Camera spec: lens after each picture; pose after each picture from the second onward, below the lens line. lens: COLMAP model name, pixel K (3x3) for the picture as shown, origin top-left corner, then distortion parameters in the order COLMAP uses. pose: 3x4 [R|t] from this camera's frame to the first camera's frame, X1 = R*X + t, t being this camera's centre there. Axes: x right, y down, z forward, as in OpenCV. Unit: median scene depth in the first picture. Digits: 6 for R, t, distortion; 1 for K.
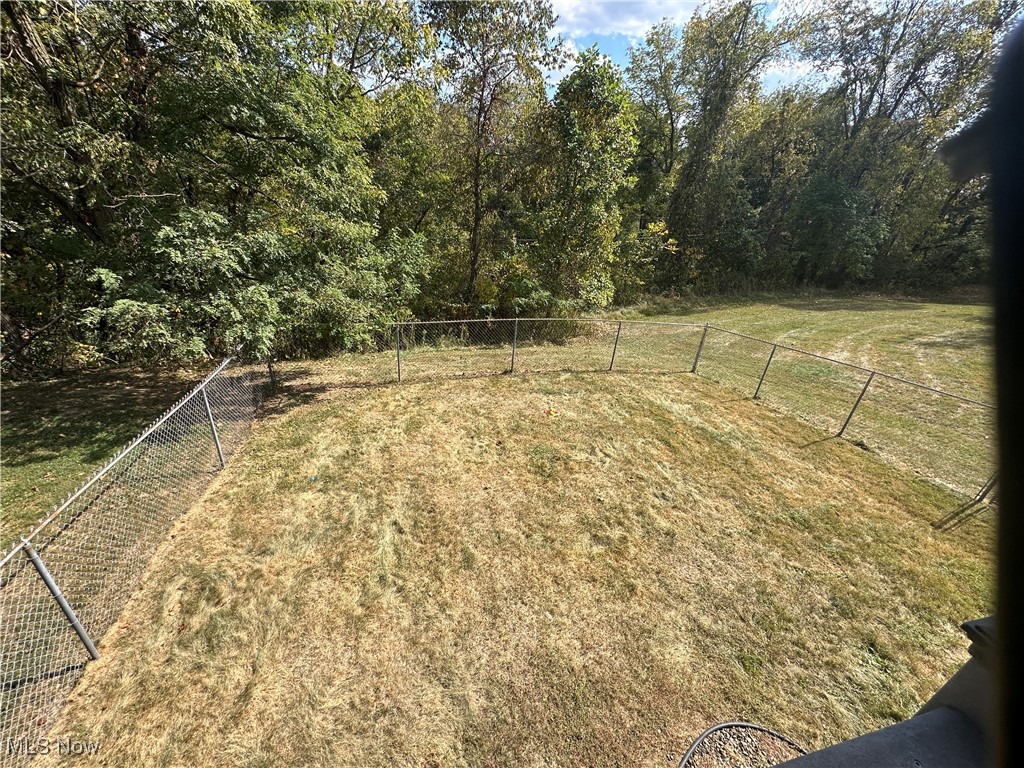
lens RADIAL K [[408.3, 0, 512.0], [0, 408.3, 384.0], [0, 0, 1]] dist [-0.000893, -0.000015]
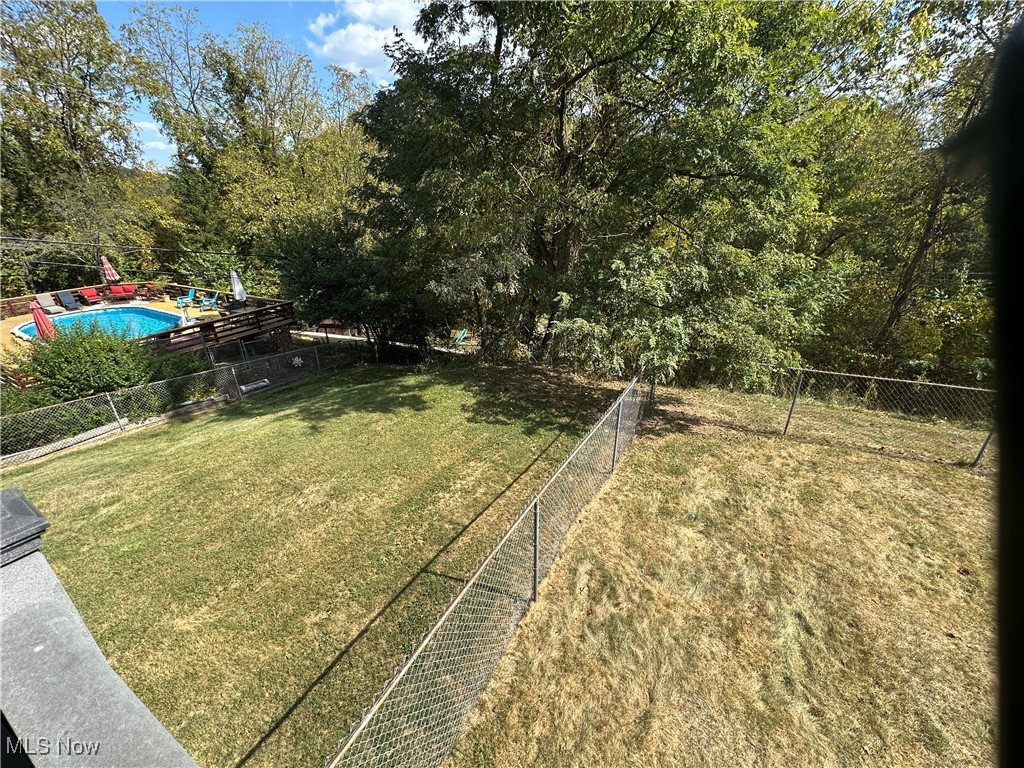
lens RADIAL K [[406.9, 0, 512.0], [0, 406.9, 384.0], [0, 0, 1]] dist [0.000805, 0.000127]
pose [[0.720662, 0.198382, -0.664298, -0.179231], [-0.240181, 0.970289, 0.029202, 0.003024], [0.650354, 0.138507, 0.746897, -0.035594]]
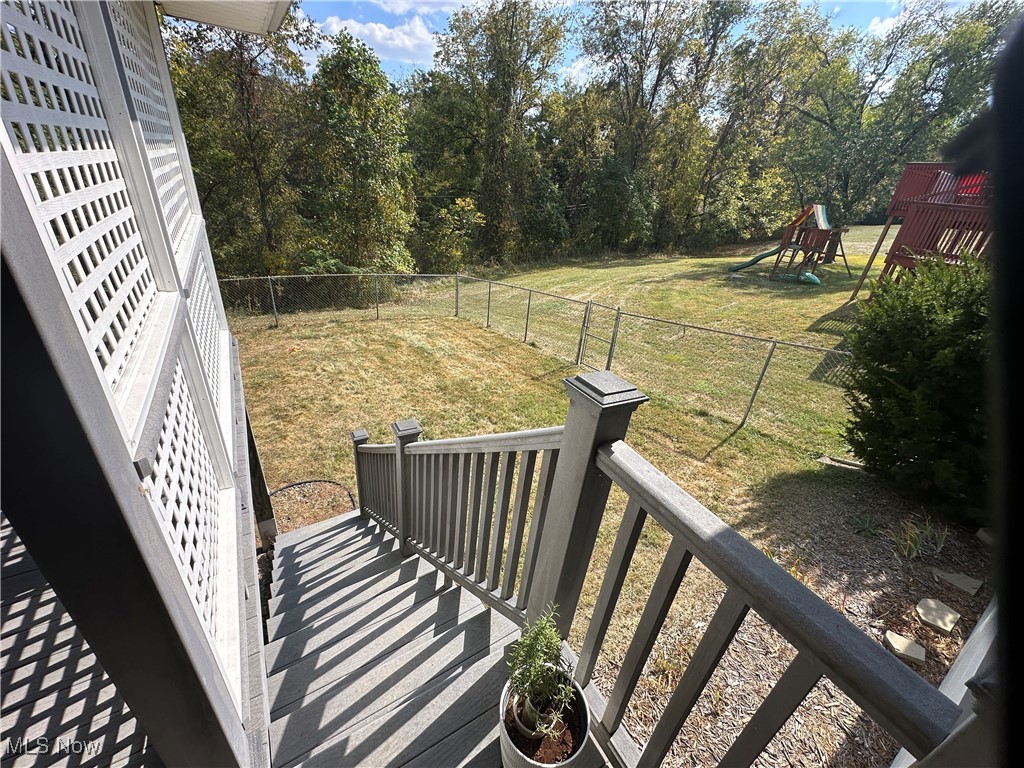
lens RADIAL K [[406.9, 0, 512.0], [0, 406.9, 384.0], [0, 0, 1]] dist [0.000805, 0.000127]
pose [[0.958807, -0.133899, 0.250522, 0.425586], [0.126248, 0.990911, 0.046442, 0.210092], [-0.254463, -0.012901, 0.966996, -0.320468]]
